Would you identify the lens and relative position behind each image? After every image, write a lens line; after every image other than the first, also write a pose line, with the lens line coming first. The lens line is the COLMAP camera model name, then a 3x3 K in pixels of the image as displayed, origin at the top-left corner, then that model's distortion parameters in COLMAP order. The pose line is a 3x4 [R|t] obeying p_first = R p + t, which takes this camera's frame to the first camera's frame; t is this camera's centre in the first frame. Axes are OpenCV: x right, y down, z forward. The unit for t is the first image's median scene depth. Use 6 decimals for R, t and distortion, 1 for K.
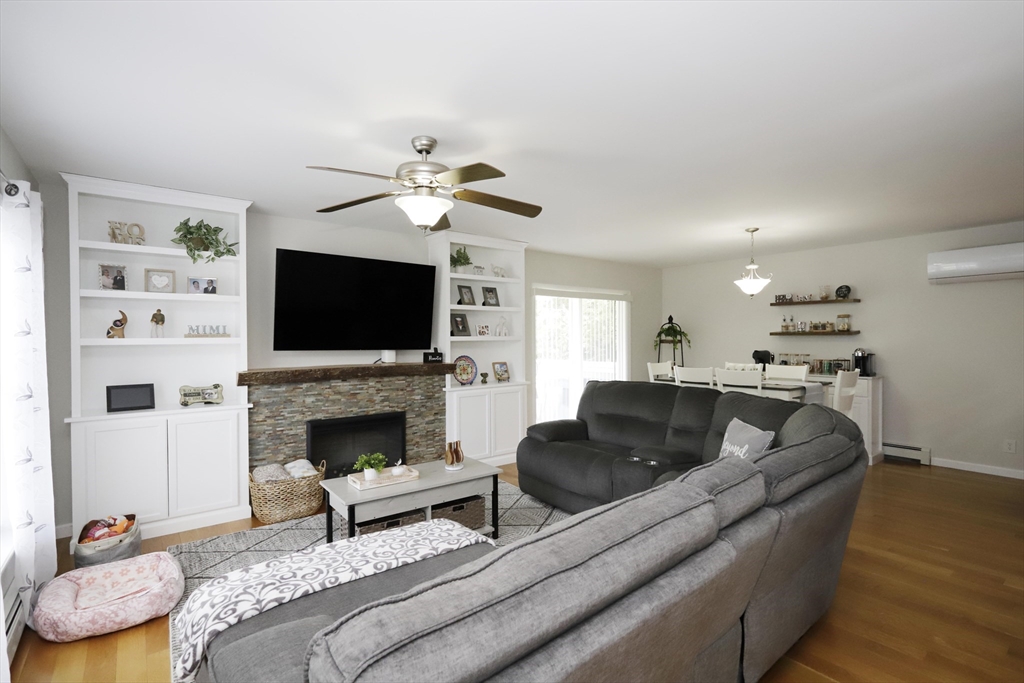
lens RADIAL K [[490.5, 0, 519.7], [0, 490.5, 340.4], [0, 0, 1]] dist [-0.000471, 0.000644]
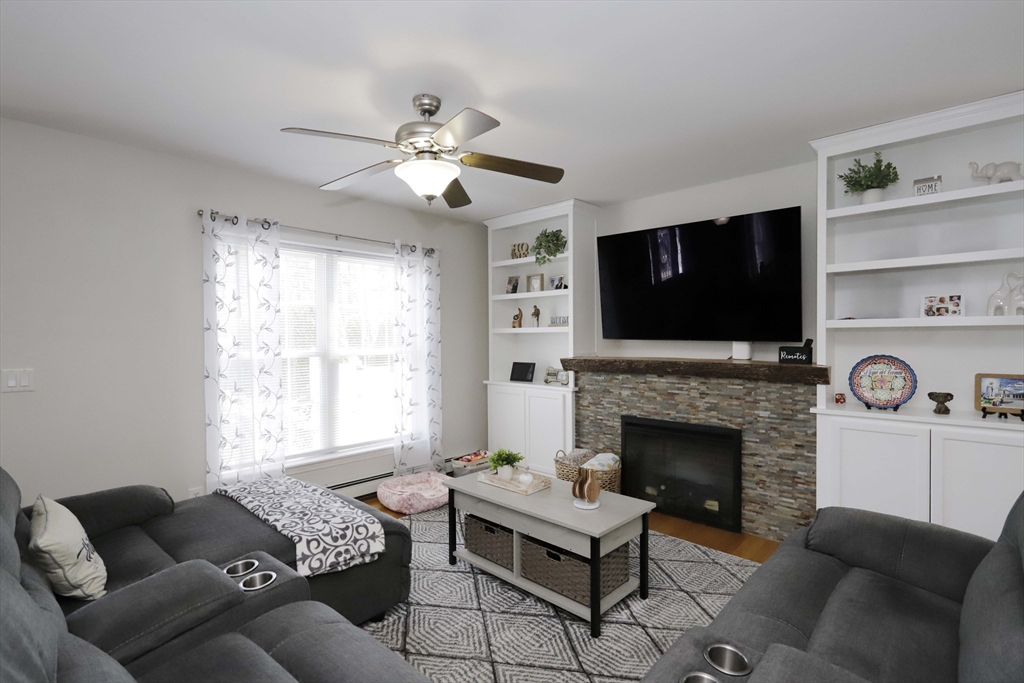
lens RADIAL K [[490.5, 0, 512.7], [0, 490.5, 344.7], [0, 0, 1]] dist [-0.000471, 0.000644]
pose [[0.139756, 0.023210, -0.989914, 0.428427], [0.002508, 0.999714, 0.023794, 0.007002], [0.990183, -0.005808, 0.139658, 0.618563]]
